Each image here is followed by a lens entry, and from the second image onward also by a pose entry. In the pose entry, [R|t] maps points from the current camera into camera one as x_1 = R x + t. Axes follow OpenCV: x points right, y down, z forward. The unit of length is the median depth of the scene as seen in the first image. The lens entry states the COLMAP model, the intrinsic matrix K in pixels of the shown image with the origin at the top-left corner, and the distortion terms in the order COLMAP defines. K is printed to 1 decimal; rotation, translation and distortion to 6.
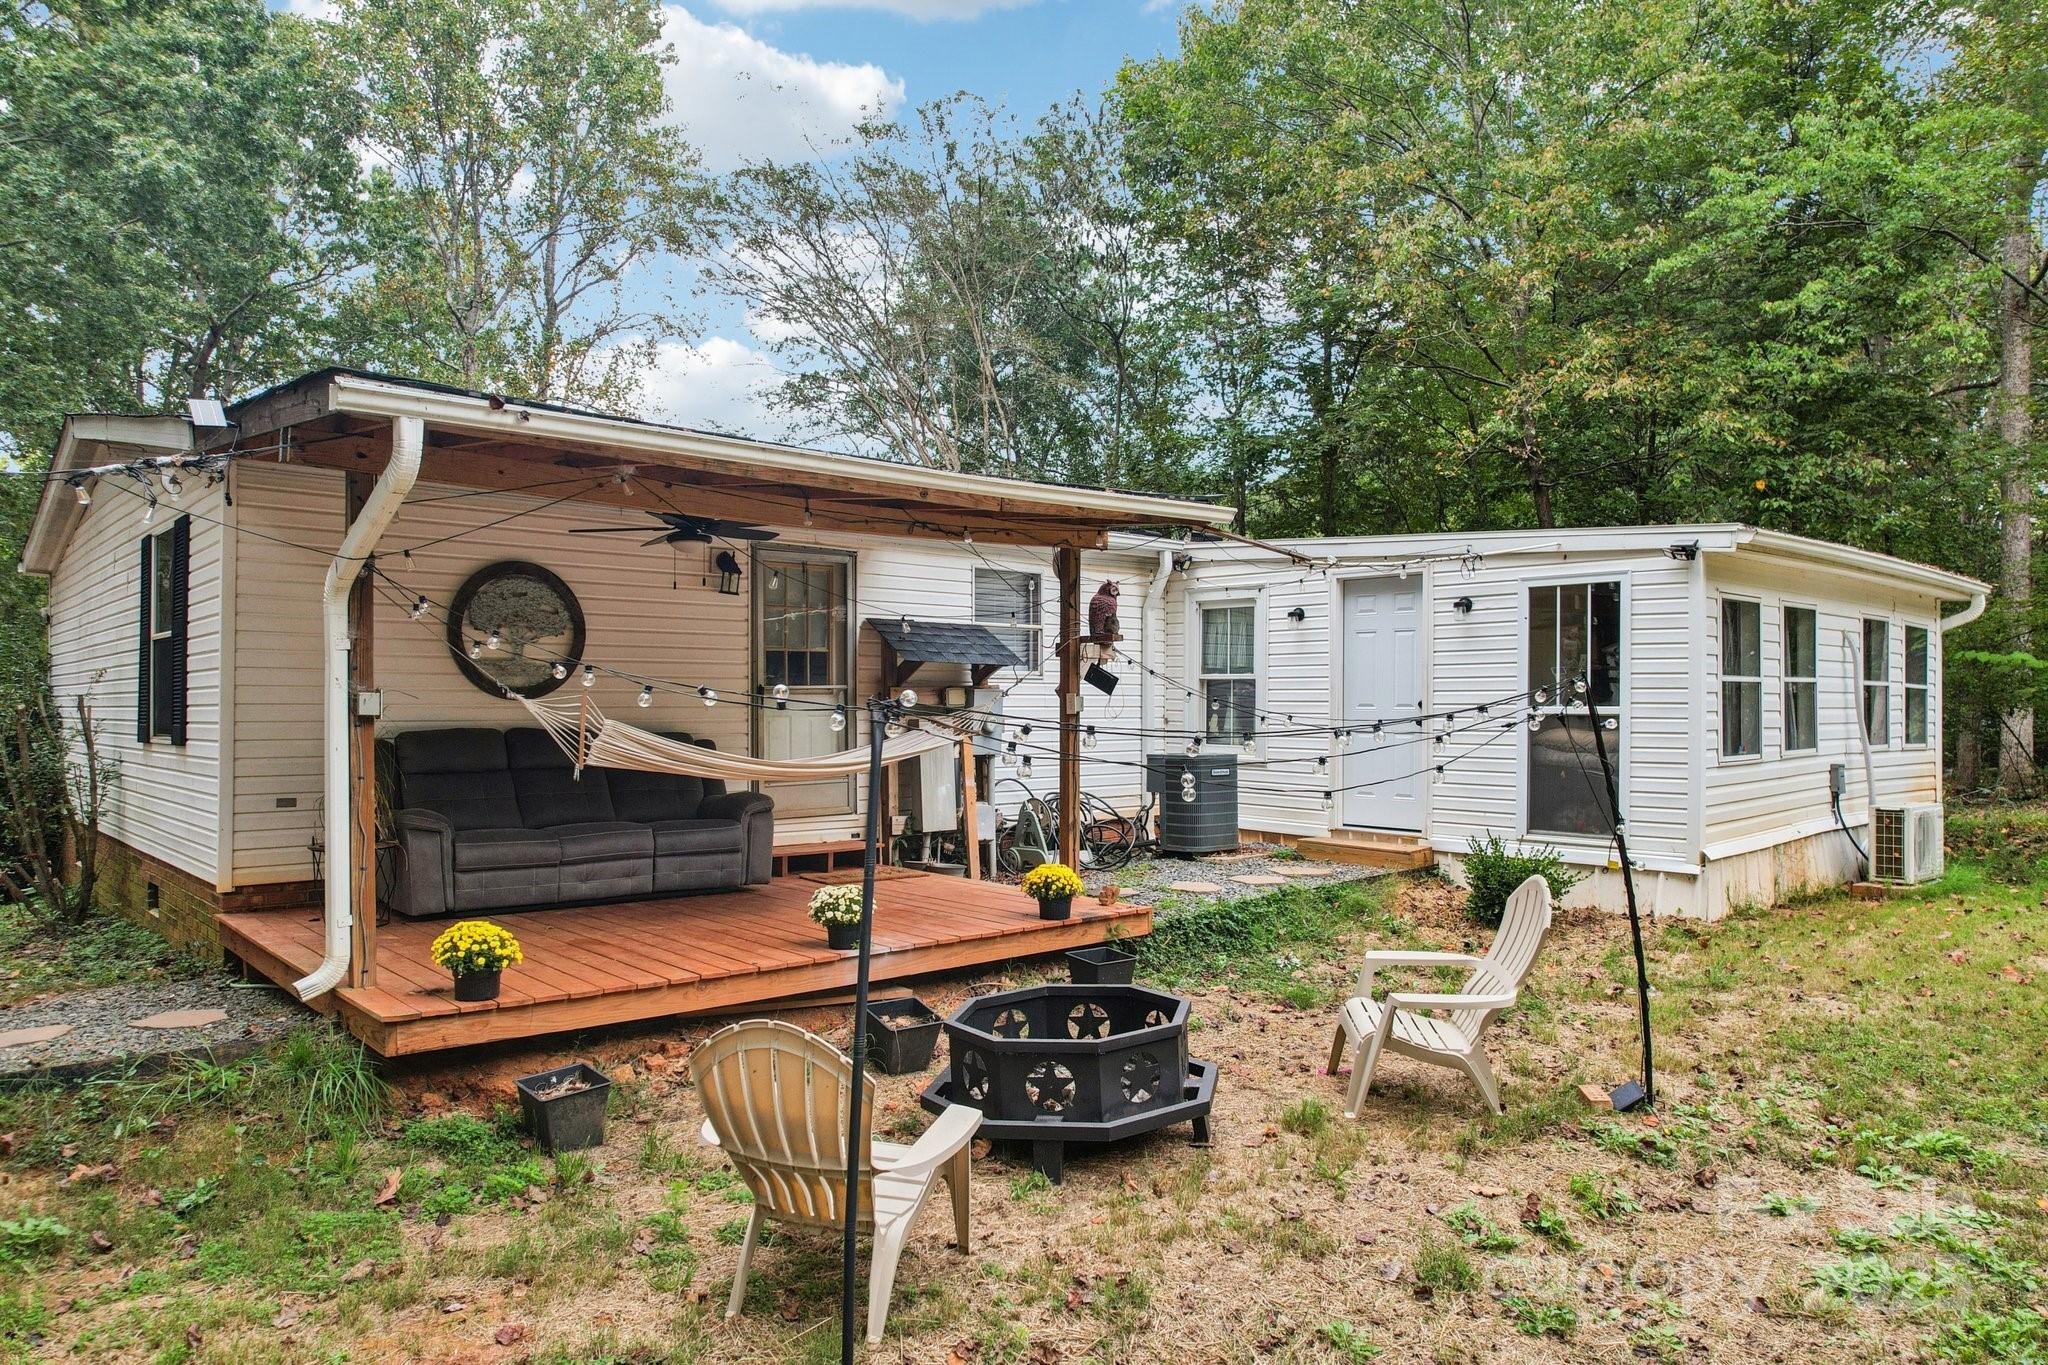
lens RADIAL K [[1301.1, 0, 1028.6], [0, 1301.1, 675.2], [0, 0, 1]] dist [-0.063400, 0.047109]
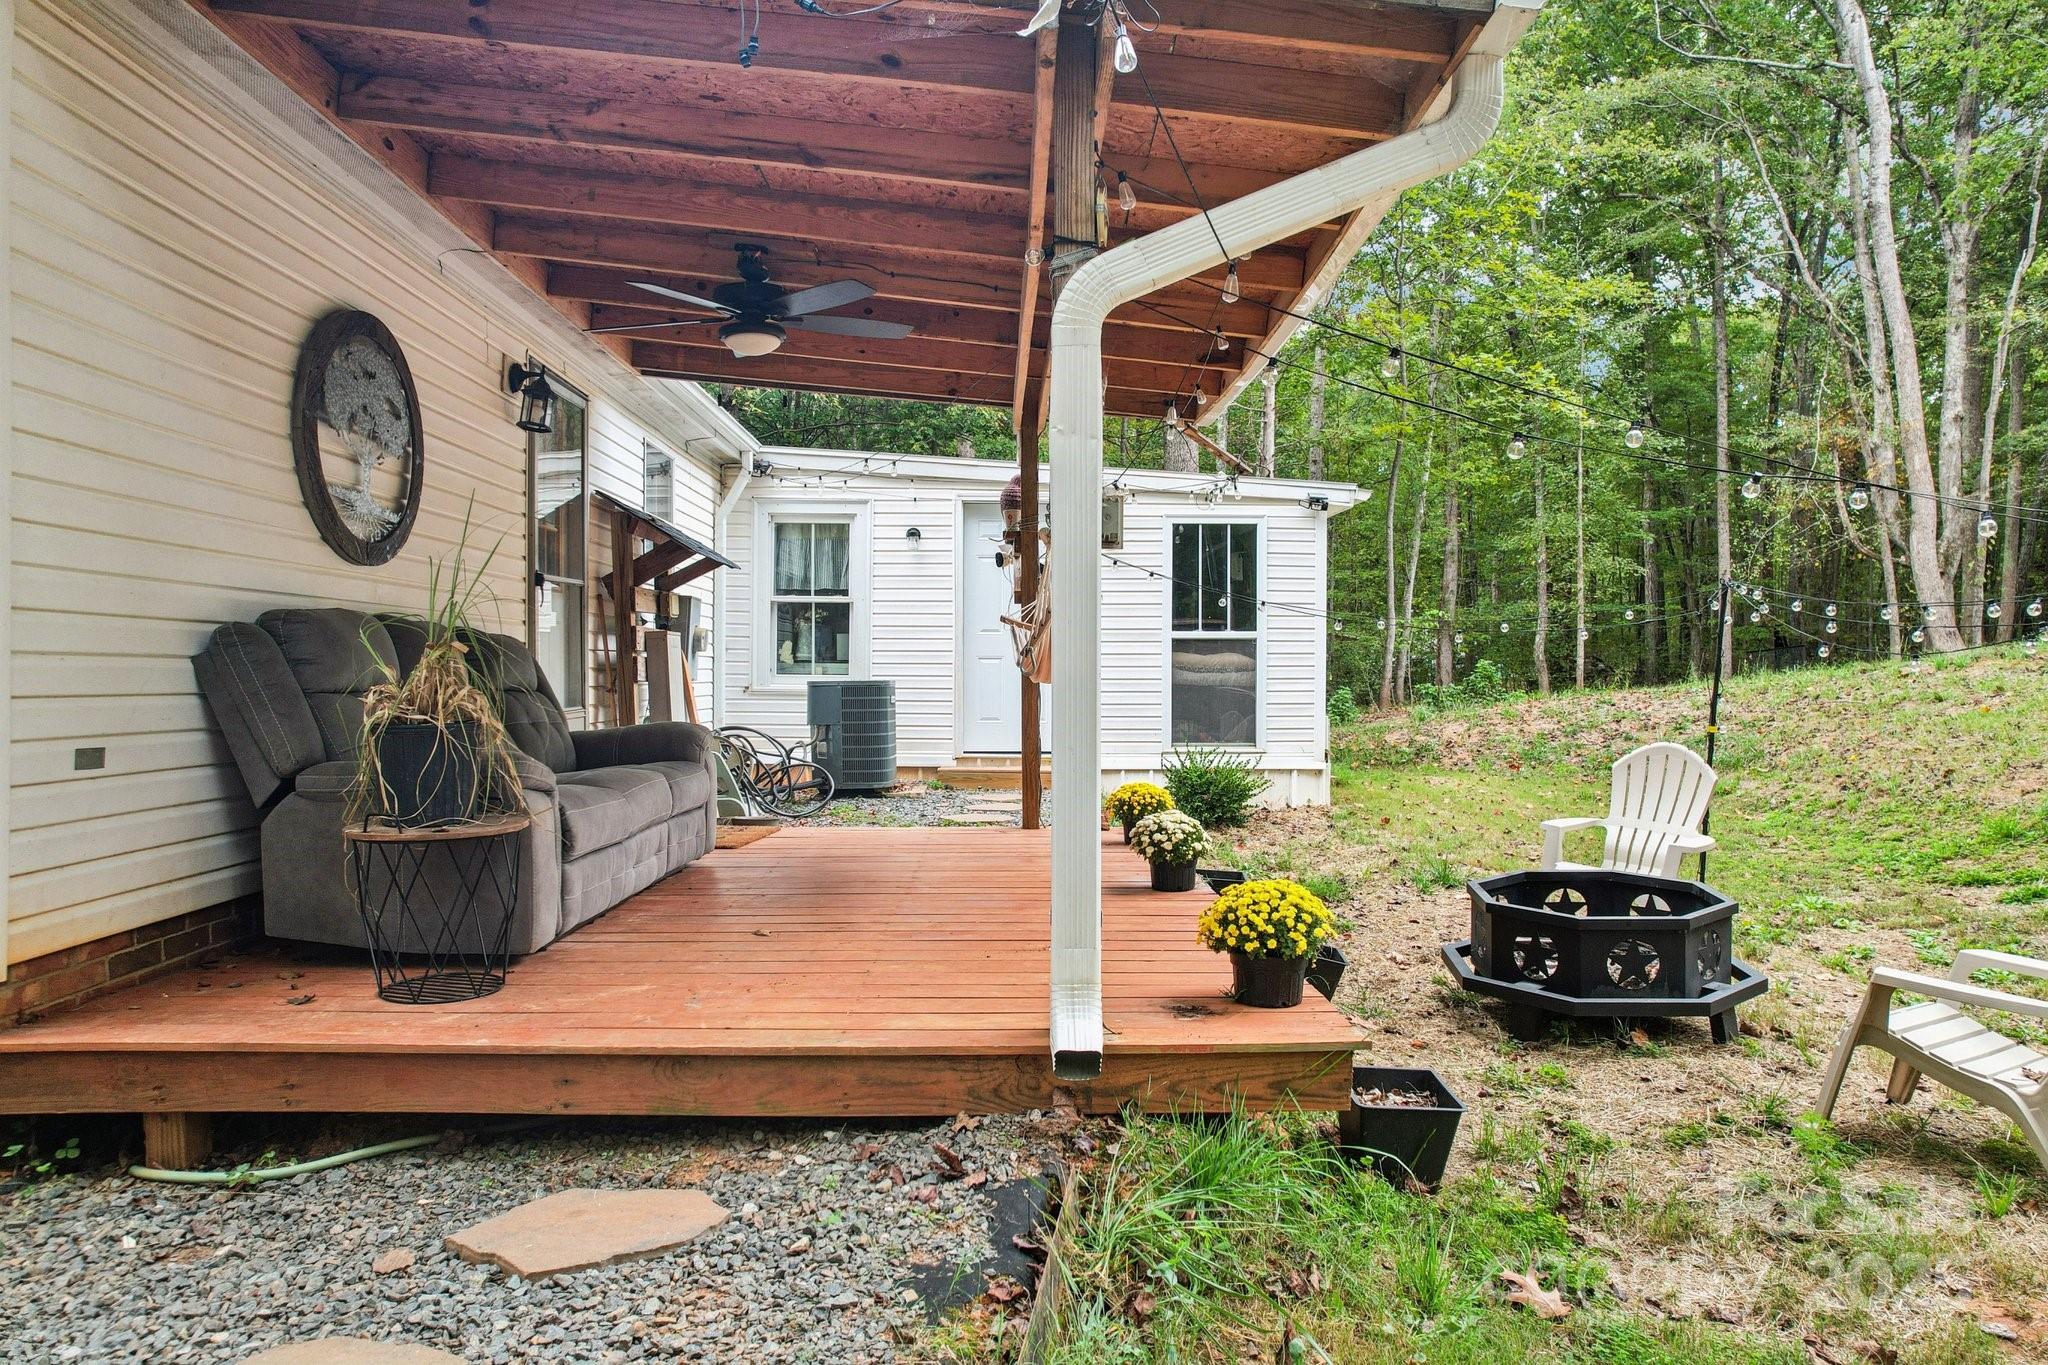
lens RADIAL K [[1301.1, 0, 1028.6], [0, 1301.1, 675.2], [0, 0, 1]] dist [-0.063400, 0.047109]
pose [[0.657972, -0.001736, 0.753040, -0.577135], [-0.016863, 0.999713, 0.017038, 0.048641], [-0.752853, -0.023909, 0.657754, 0.395814]]
